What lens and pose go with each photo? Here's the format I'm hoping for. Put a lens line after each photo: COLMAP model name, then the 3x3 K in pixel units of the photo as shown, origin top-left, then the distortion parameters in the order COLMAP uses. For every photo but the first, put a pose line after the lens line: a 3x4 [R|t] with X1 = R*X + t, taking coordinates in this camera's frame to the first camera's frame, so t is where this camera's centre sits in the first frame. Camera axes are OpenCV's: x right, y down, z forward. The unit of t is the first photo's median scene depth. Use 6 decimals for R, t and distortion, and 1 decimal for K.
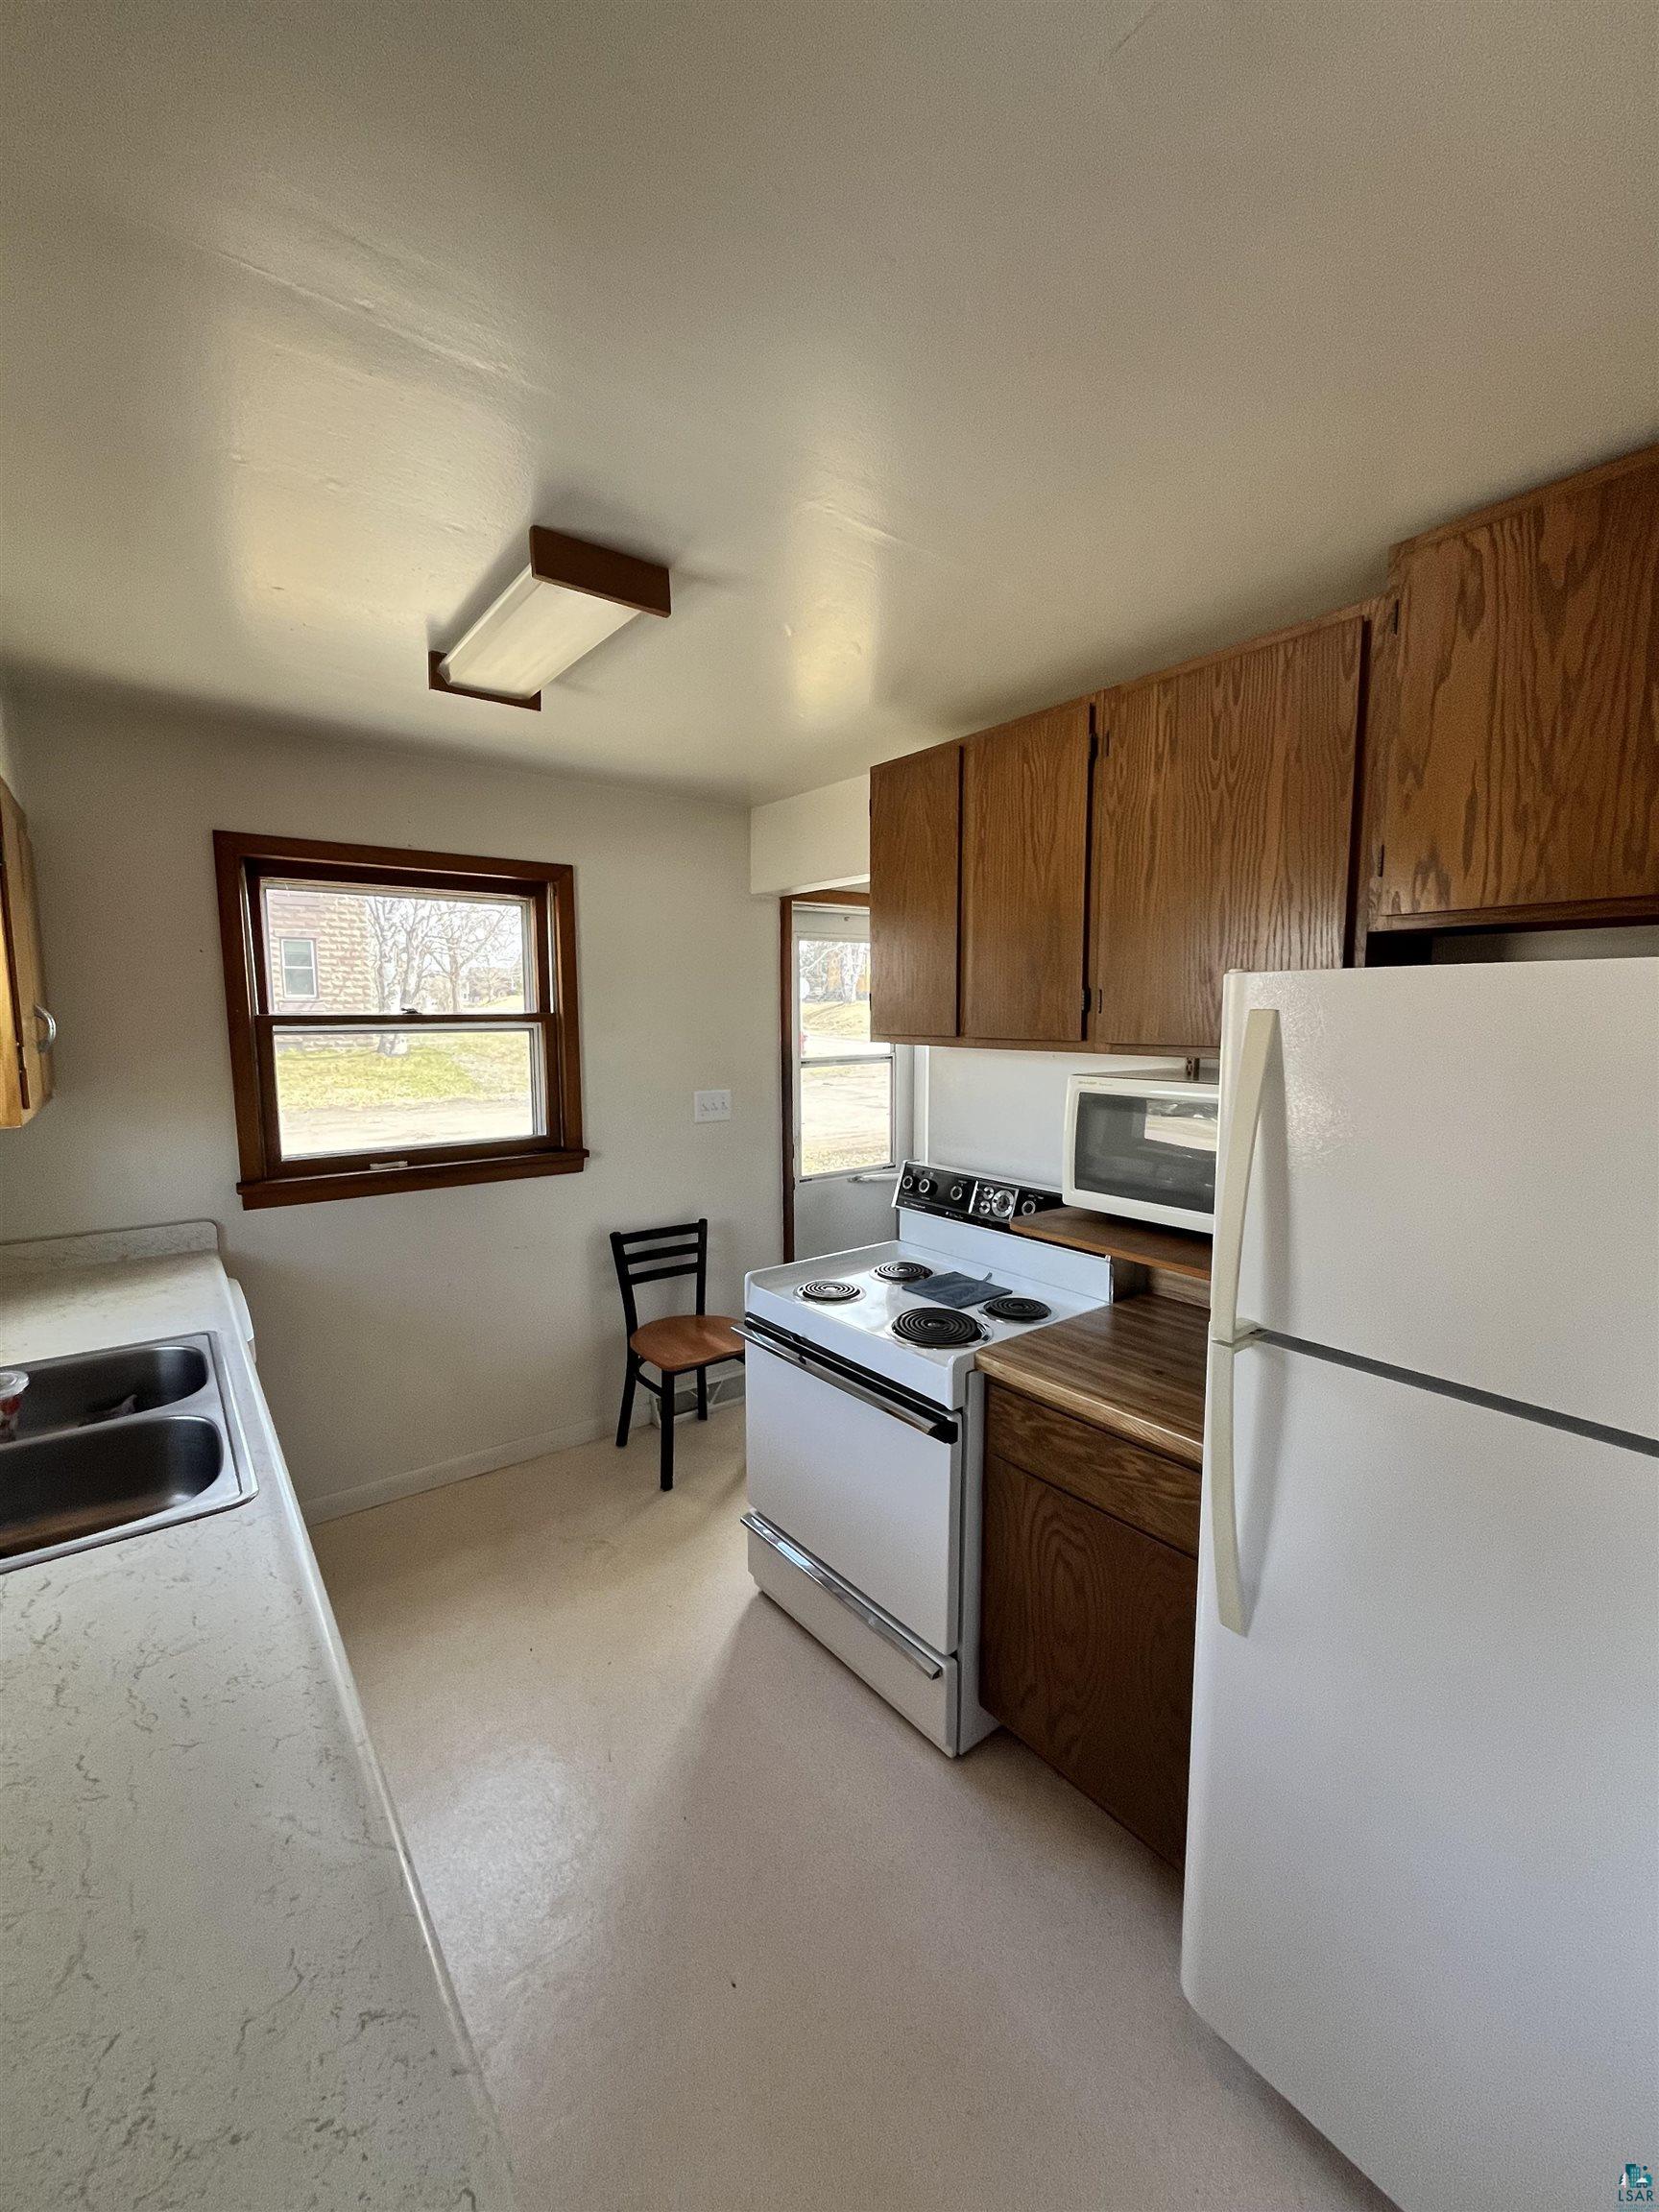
lens RADIAL K [[887.9, 0, 823.7], [0, 887.9, 1112.8], [0, 0, 1]] dist [-0.001504, -0.000372]
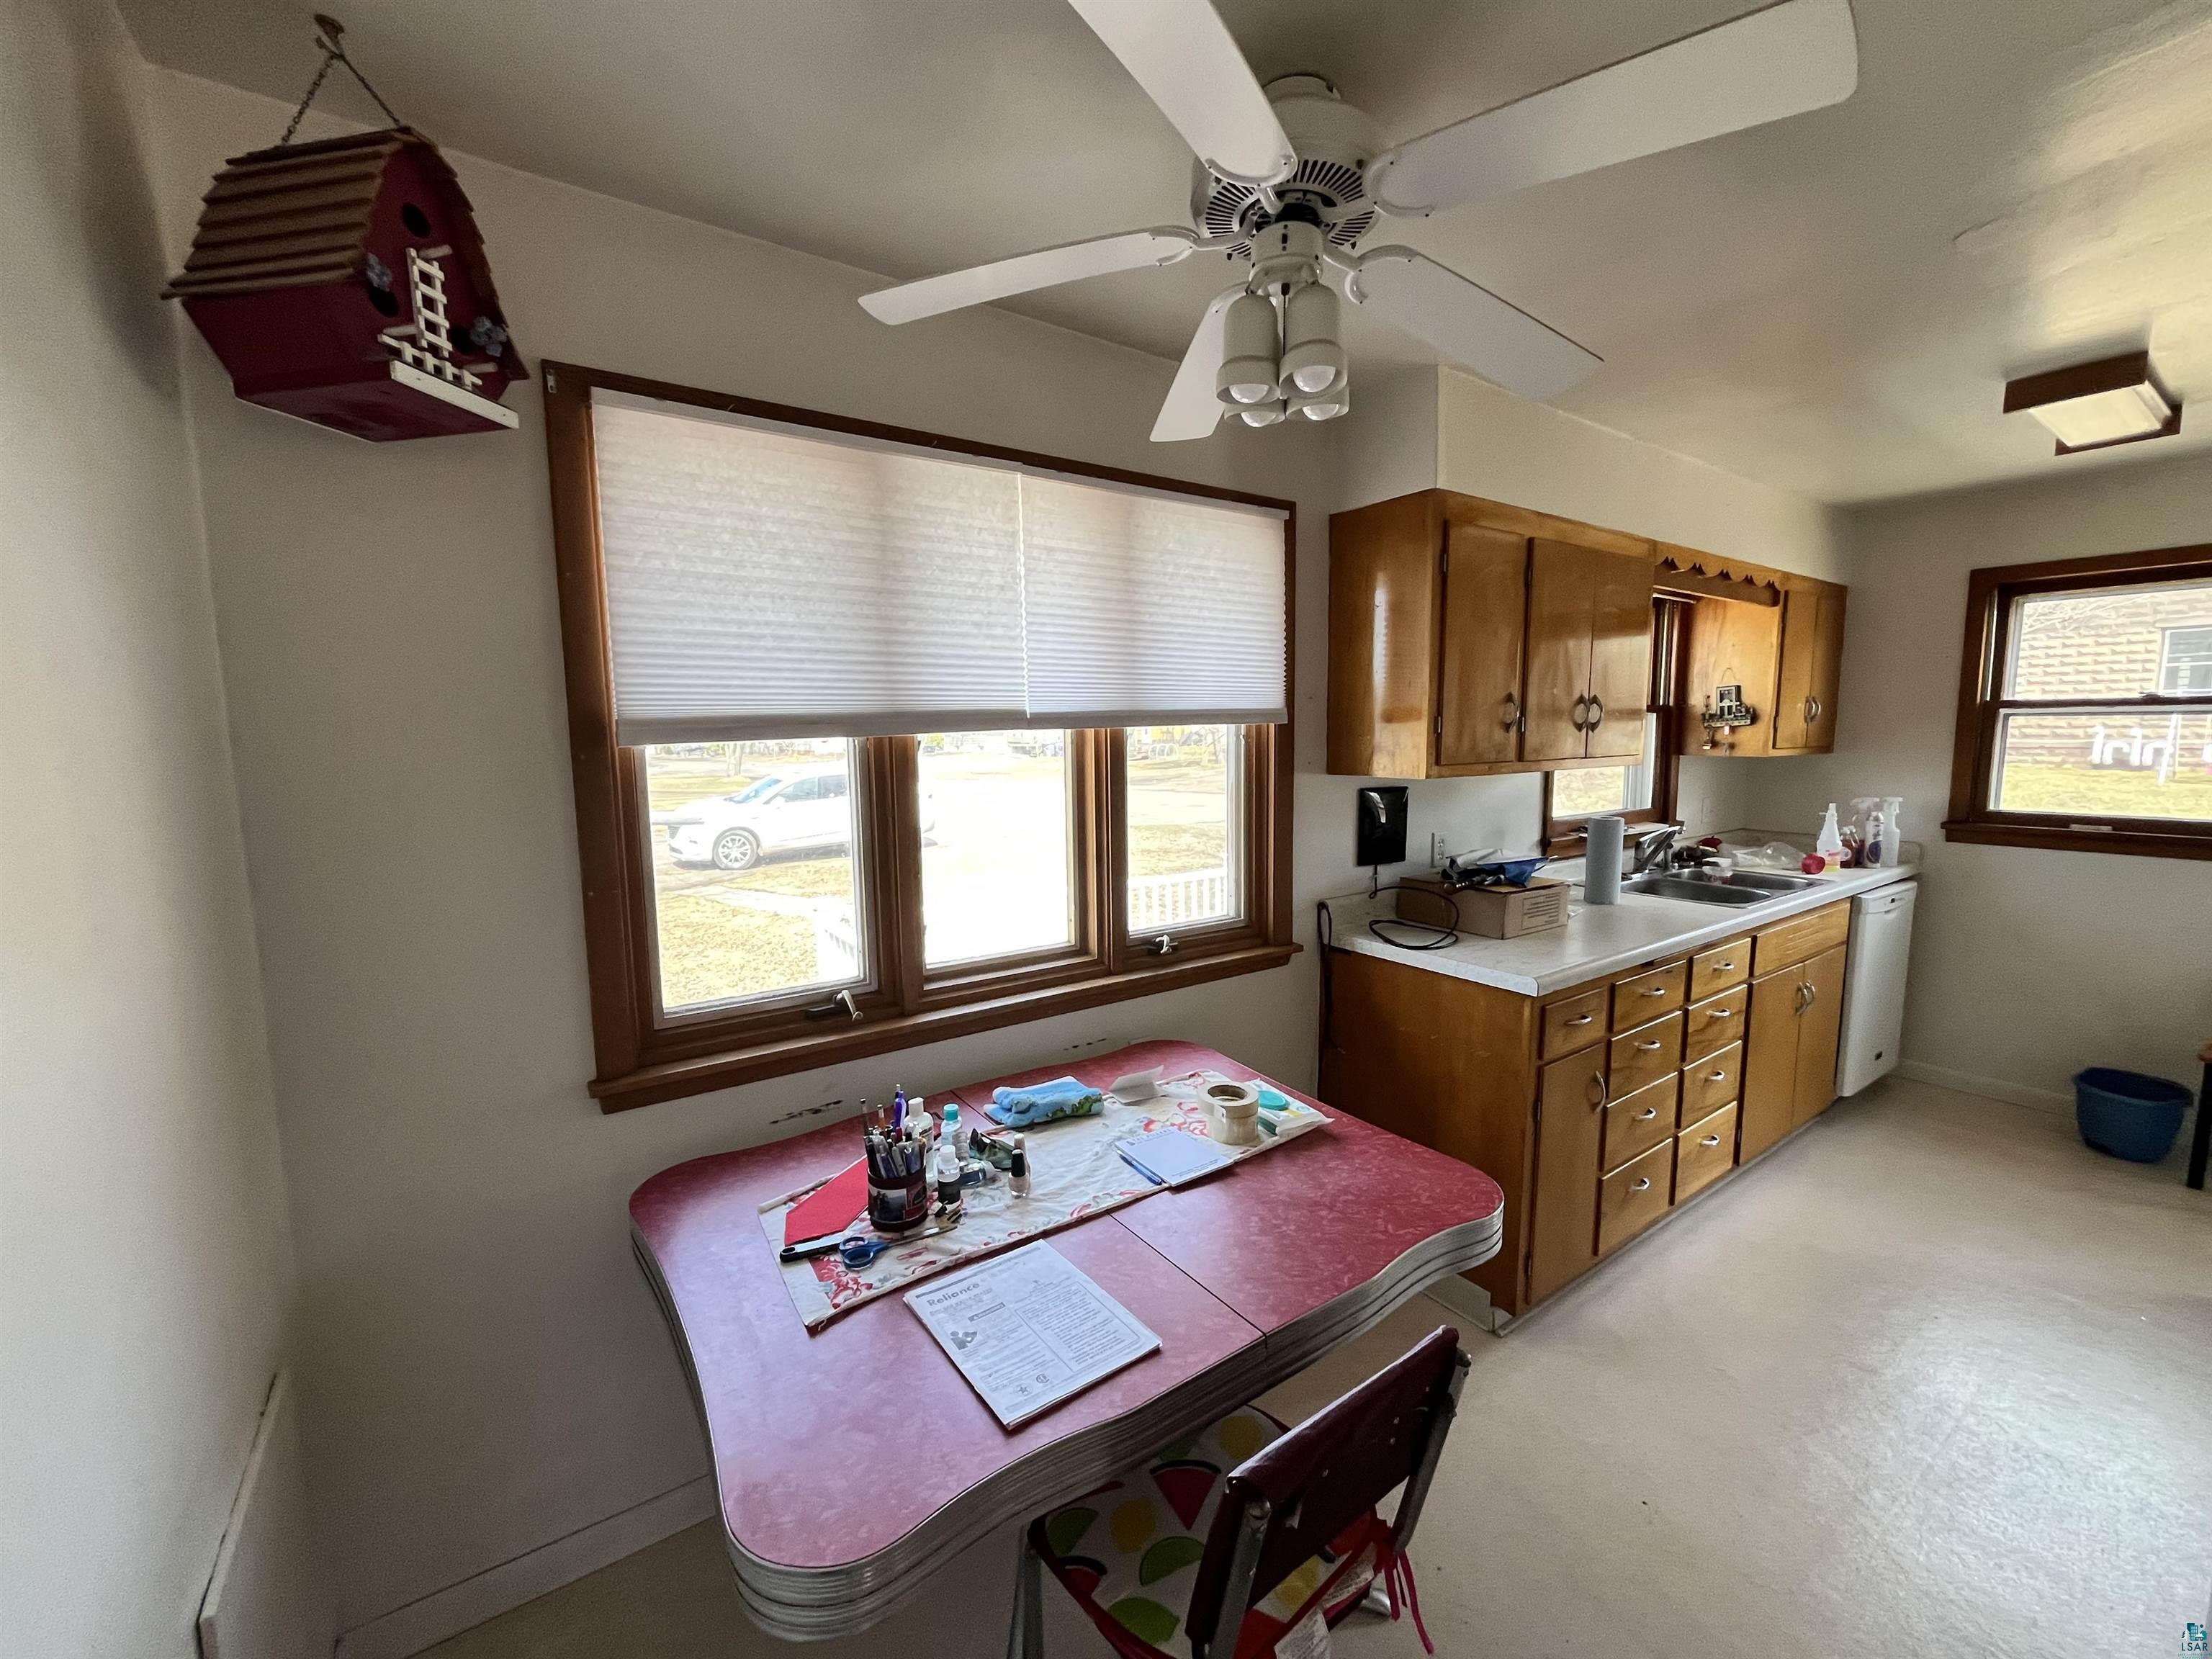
lens RADIAL K [[887.9, 0, 1117.5], [0, 887.9, 836.7], [0, 0, 1]] dist [-0.001504, -0.000372]
pose [[-0.034244, 0.121620, -0.991986, 0.710793], [-0.106267, 0.986498, 0.124616, 0.061691], [0.993748, 0.109683, -0.020857, -0.243342]]
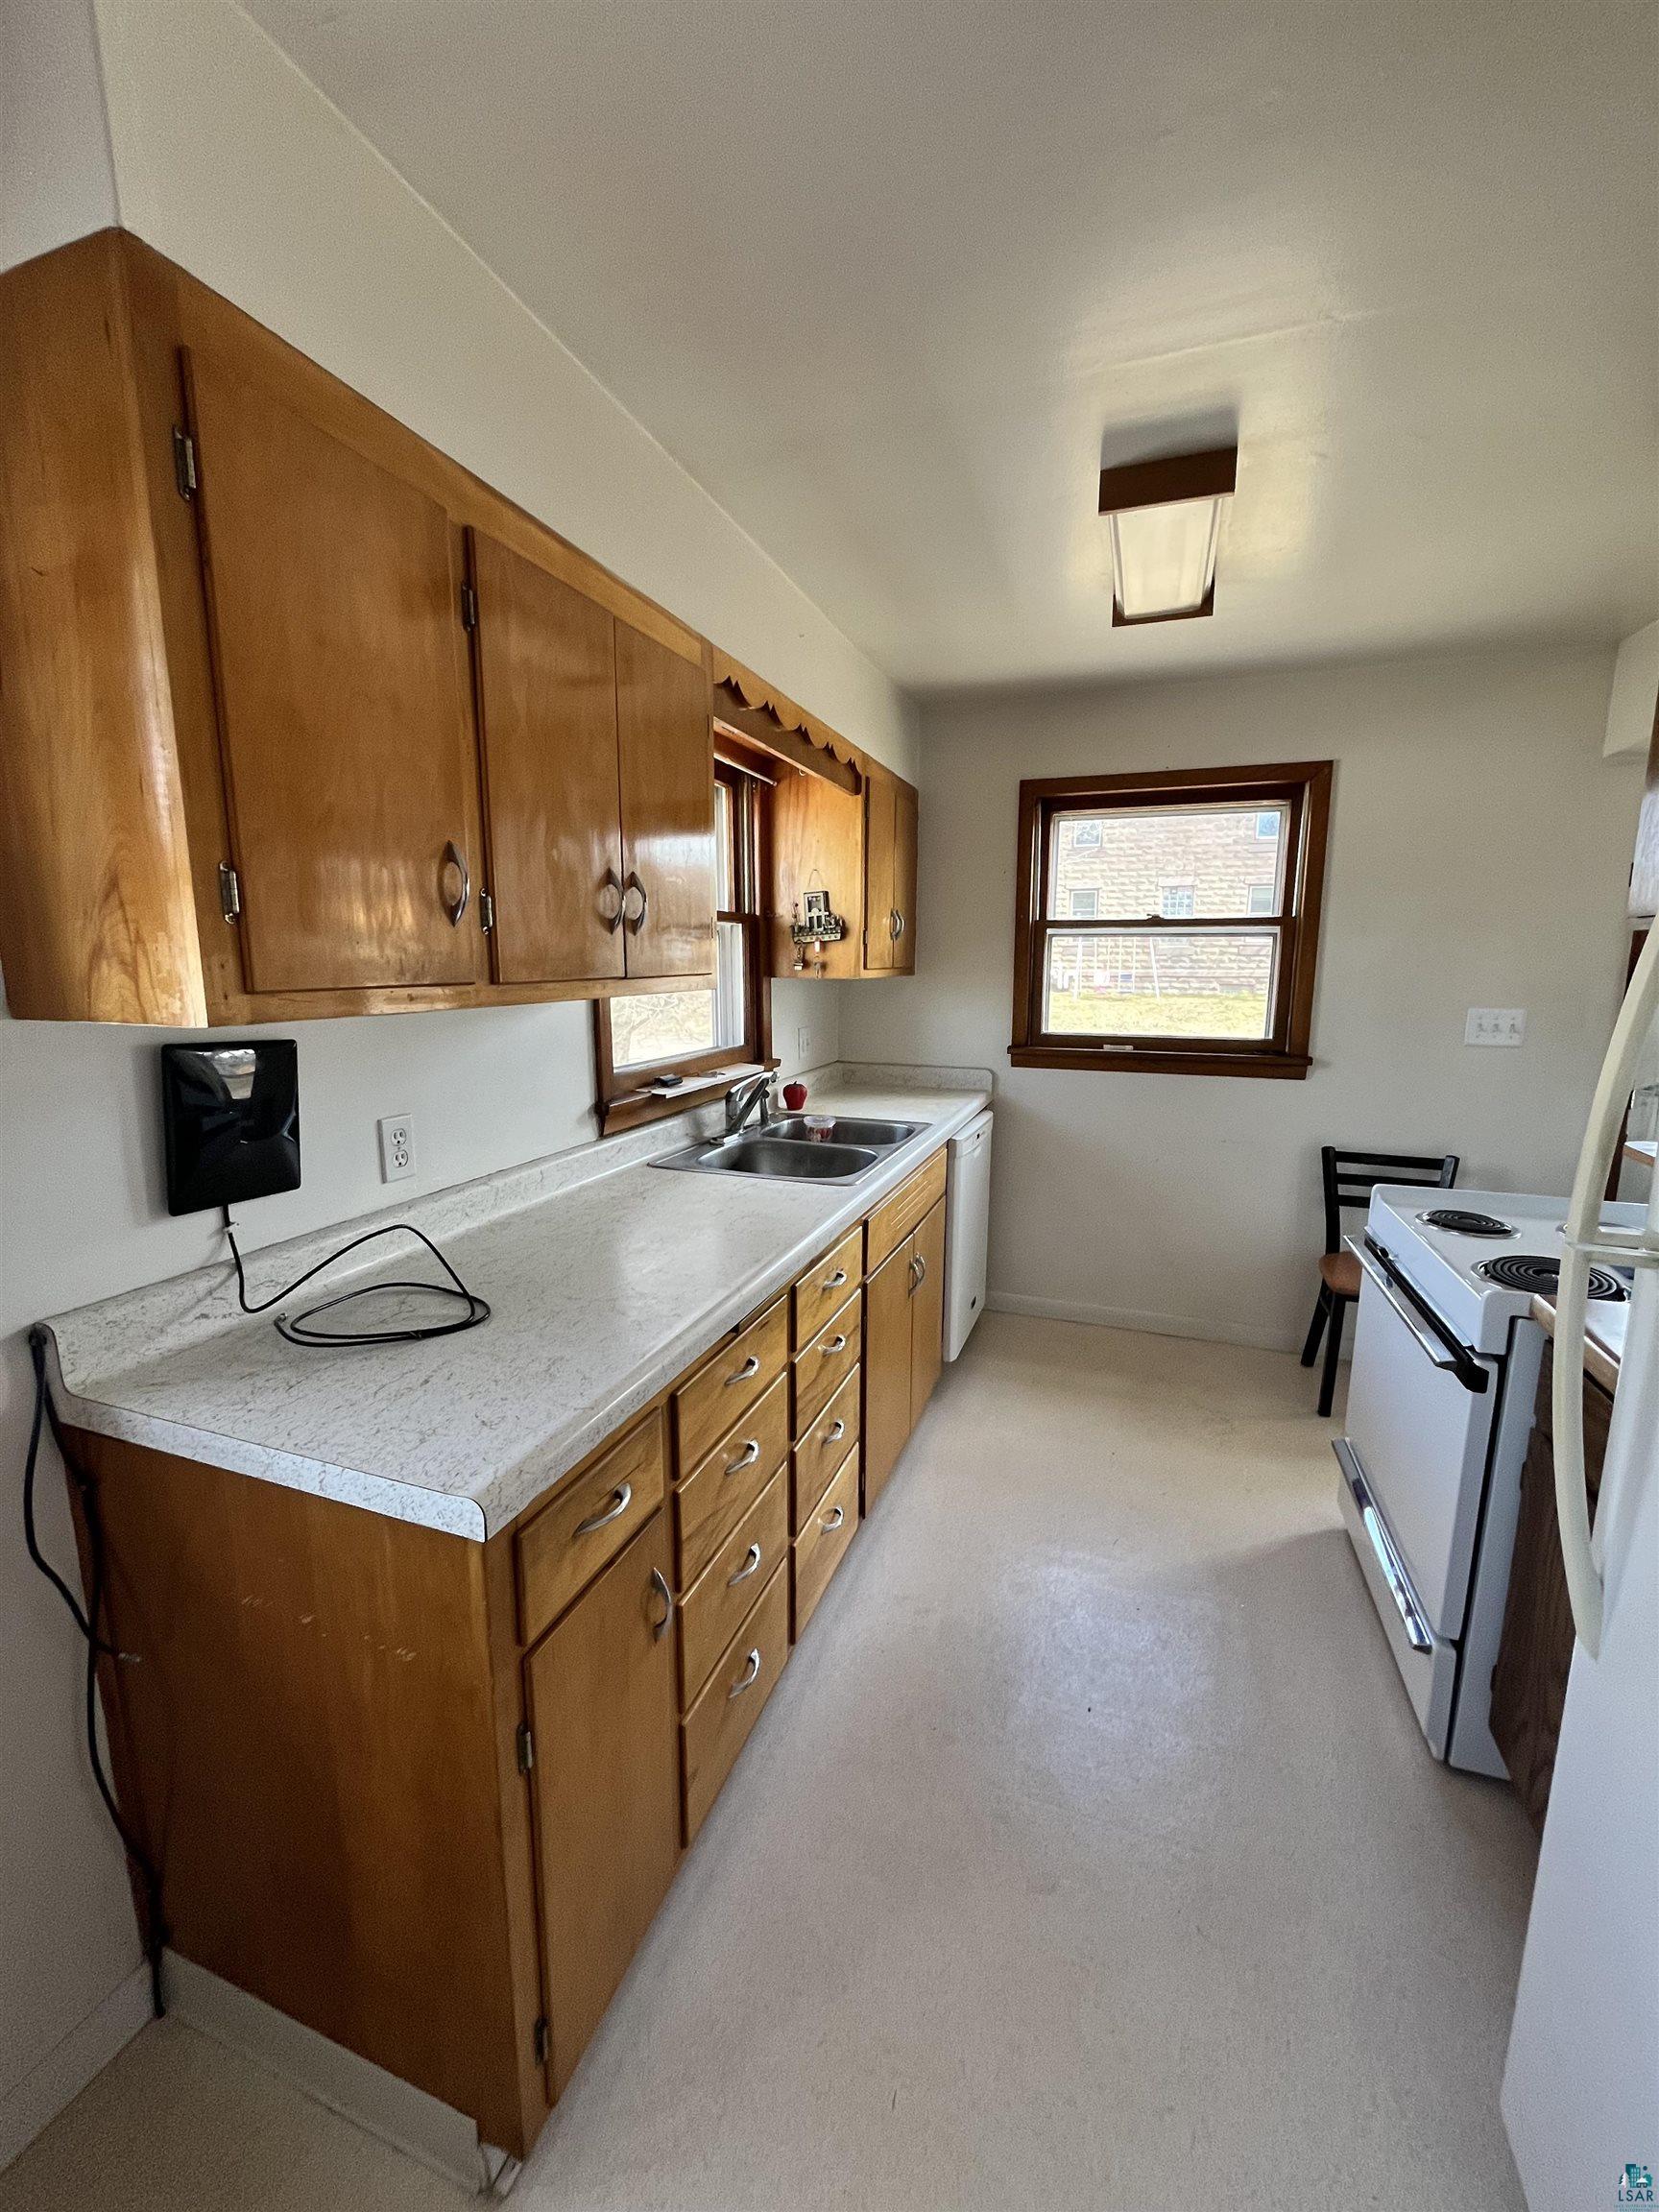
lens RADIAL K [[887.9, 0, 822.2], [0, 887.9, 1109.7], [0, 0, 1]] dist [-0.001504, -0.000372]
pose [[0.540596, 0.145744, -0.828562, 0.294690], [-0.100549, 0.989013, 0.108364, 0.052703], [0.835252, 0.024730, 0.549311, 0.018531]]
